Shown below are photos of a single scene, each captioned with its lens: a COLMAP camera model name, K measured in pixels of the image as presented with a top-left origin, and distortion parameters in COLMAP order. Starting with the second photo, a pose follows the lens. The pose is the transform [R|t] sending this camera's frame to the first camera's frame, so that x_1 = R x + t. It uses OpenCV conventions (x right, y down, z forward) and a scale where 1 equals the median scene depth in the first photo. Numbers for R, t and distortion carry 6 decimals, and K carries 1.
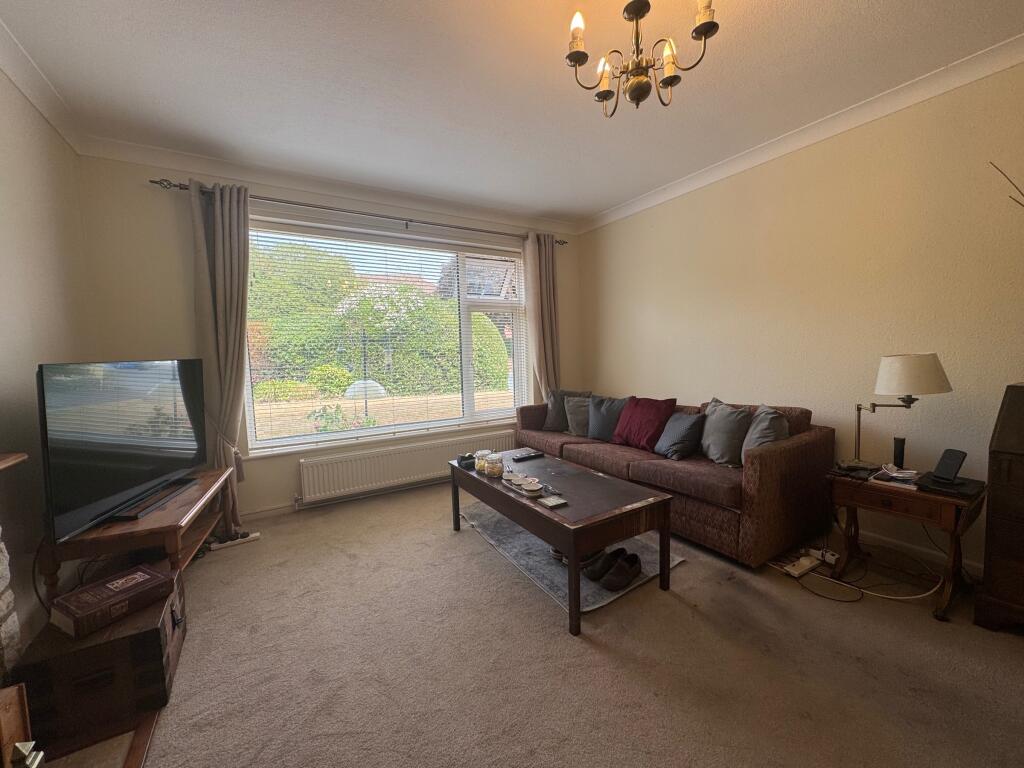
lens RADIAL K [[409.9, 0, 512.0], [0, 409.9, 384.0], [0, 0, 1]] dist [0.000783, 0.000085]
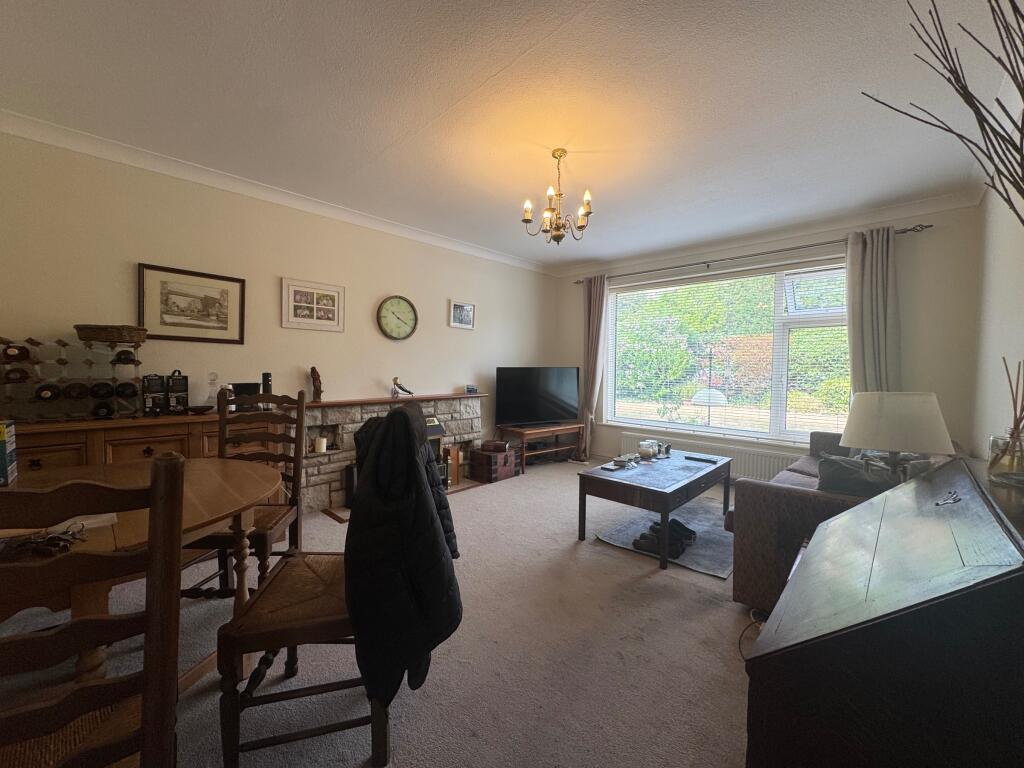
lens RADIAL K [[409.9, 0, 512.0], [0, 409.9, 384.0], [0, 0, 1]] dist [0.000783, 0.000085]
pose [[0.265750, 0.072483, -0.961313, 0.771325], [-0.094233, 0.994347, 0.048923, -0.031774], [0.959425, 0.077586, 0.271078, 0.114082]]
